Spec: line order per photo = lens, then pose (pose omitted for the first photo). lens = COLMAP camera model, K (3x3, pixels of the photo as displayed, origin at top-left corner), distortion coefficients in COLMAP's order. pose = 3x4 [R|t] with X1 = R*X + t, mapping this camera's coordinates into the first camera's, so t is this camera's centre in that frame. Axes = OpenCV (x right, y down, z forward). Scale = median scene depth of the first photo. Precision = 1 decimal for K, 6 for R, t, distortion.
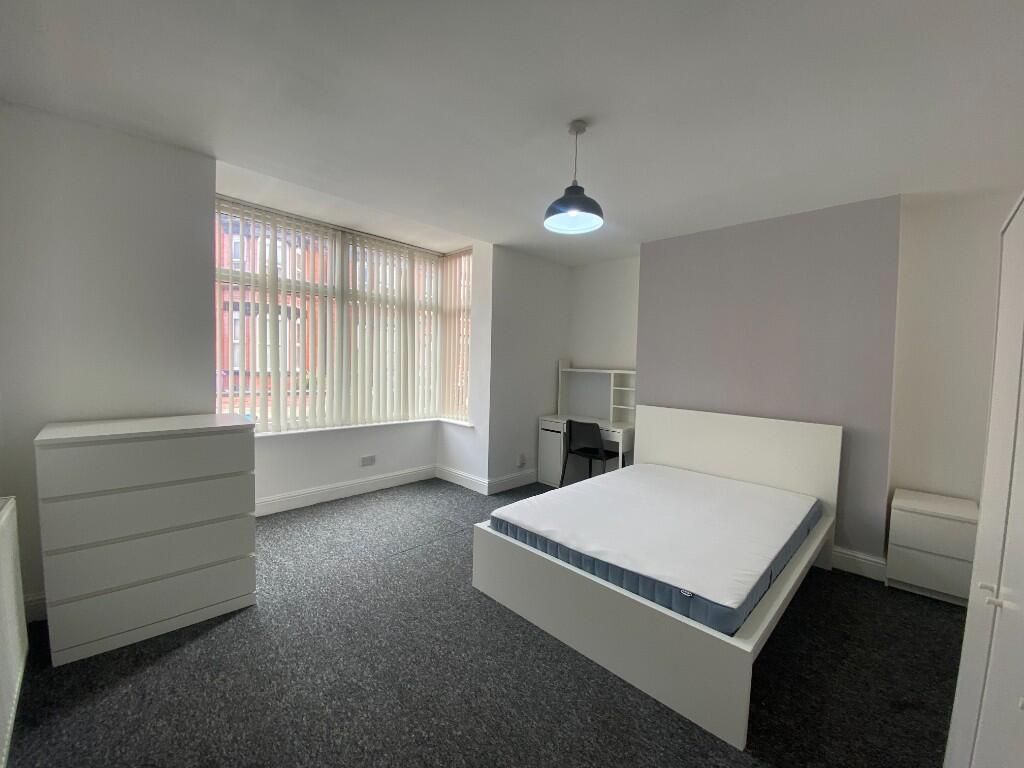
lens RADIAL K [[411.9, 0, 511.3], [0, 411.9, 387.8], [0, 0, 1]] dist [0.013691, -0.000063]
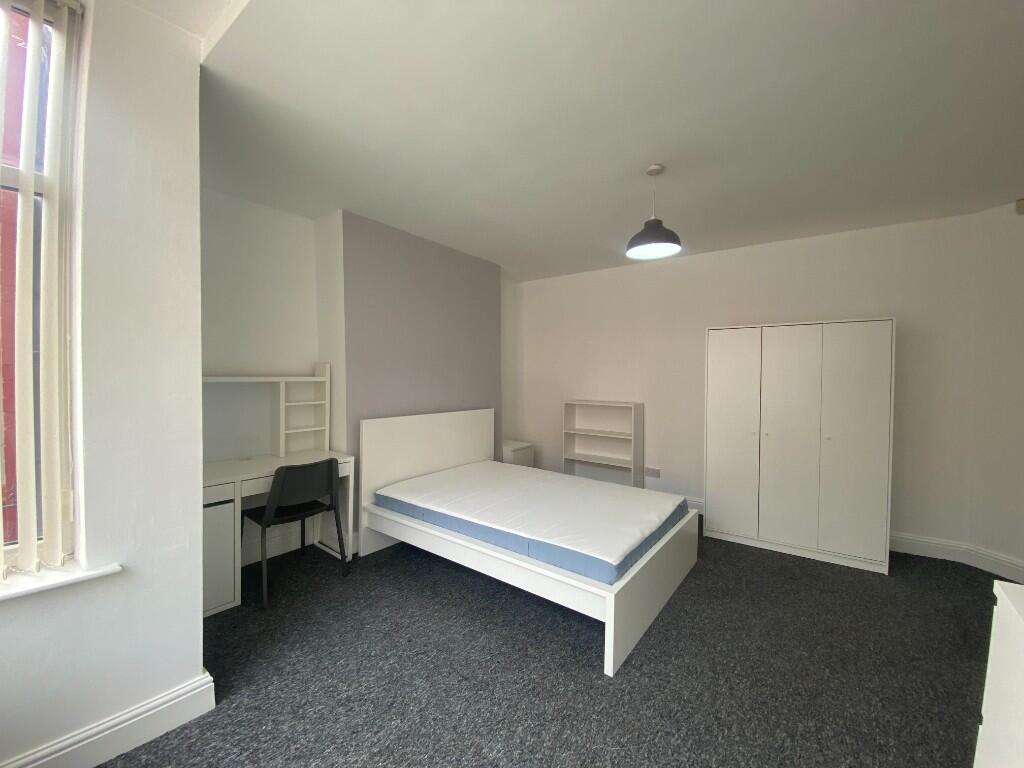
lens RADIAL K [[411.9, 0, 511.3], [0, 411.9, 387.8], [0, 0, 1]] dist [0.013691, -0.000063]
pose [[-0.122507, -0.079524, 0.989276, -0.703121], [0.016778, 0.996476, 0.082180, -0.114539], [-0.992326, 0.026665, -0.120741, 1.117721]]
